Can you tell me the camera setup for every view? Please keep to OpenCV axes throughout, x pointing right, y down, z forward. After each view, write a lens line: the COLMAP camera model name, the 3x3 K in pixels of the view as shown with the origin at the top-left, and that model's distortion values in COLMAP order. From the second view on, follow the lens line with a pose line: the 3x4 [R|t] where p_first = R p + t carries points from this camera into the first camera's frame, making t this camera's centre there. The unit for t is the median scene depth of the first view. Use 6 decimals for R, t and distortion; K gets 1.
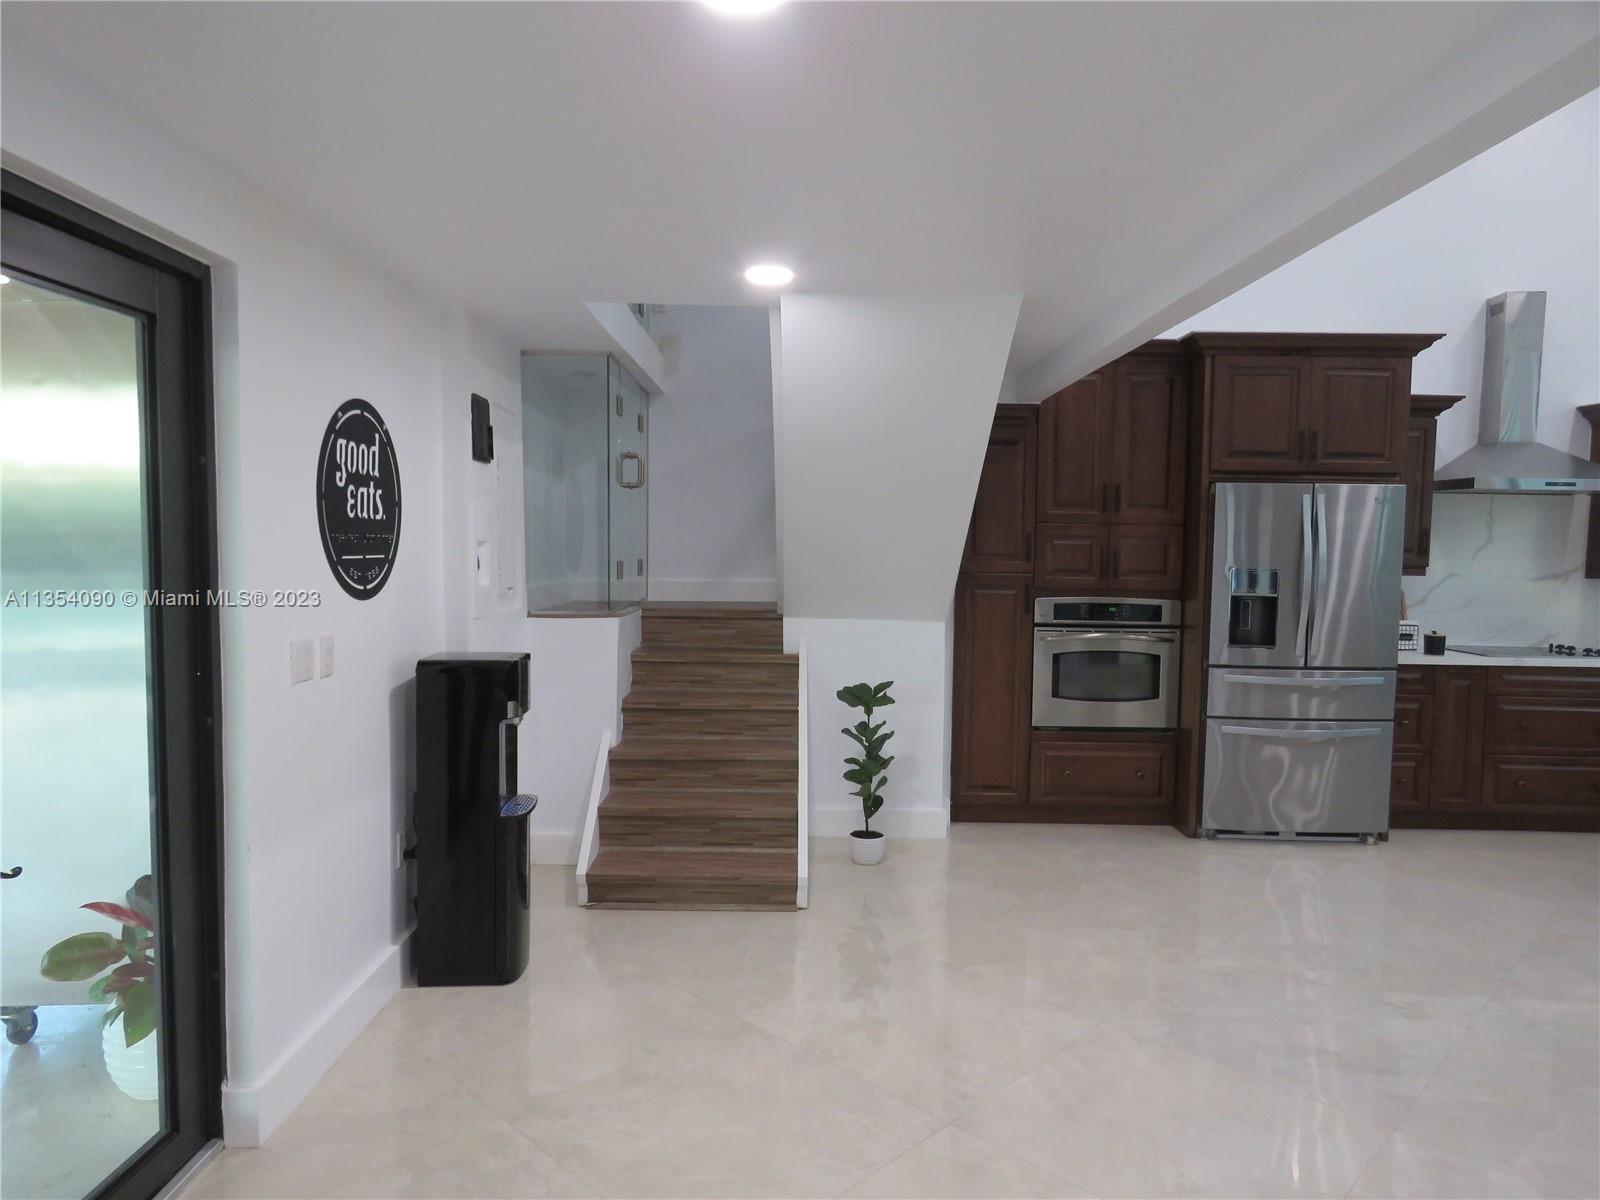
lens RADIAL K [[1032.8, 0, 797.4], [0, 1032.8, 597.0], [0, 0, 1]] dist [0.014034, -0.002119]
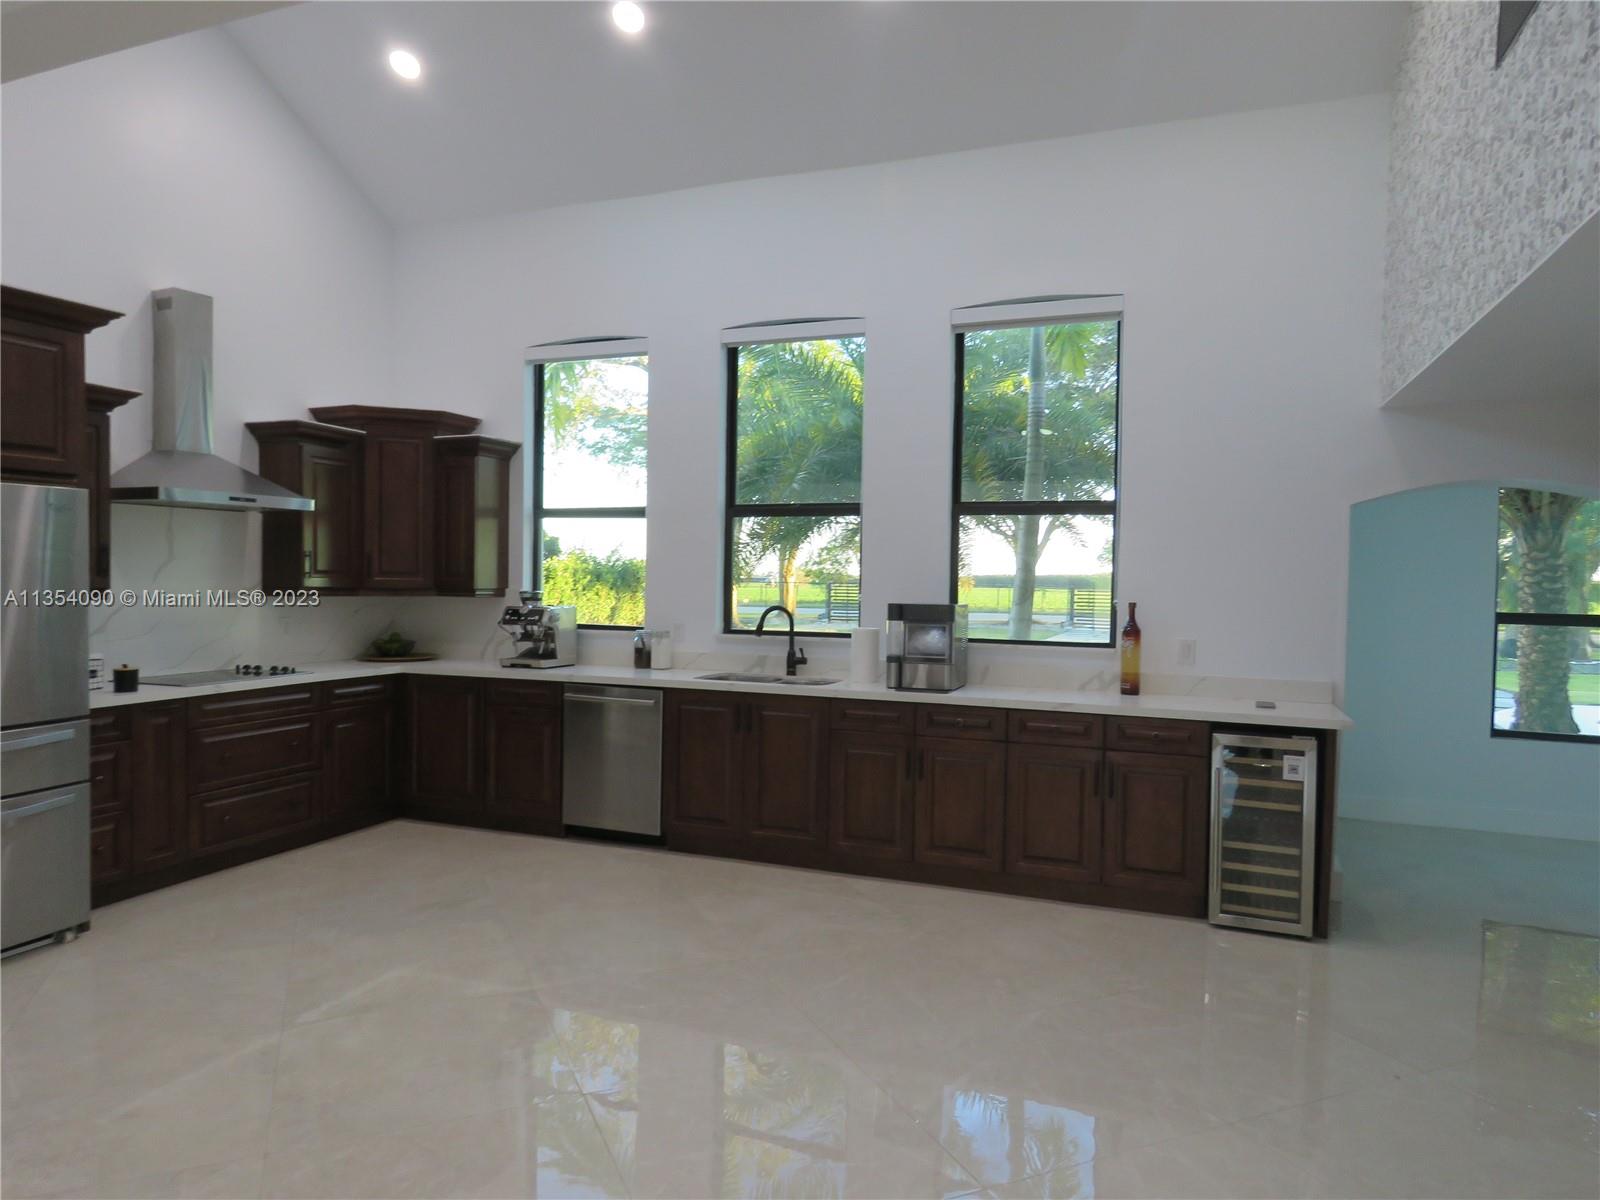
lens RADIAL K [[1027.4, 0, 796.1], [0, 1027.4, 598.5], [0, 0, 1]] dist [-0.002181, 0.003773]
pose [[0.366024, -0.038964, 0.929789, 0.035117], [0.050958, 0.998463, 0.021782, -0.011500], [-0.929209, 0.039408, 0.367447, 0.179280]]
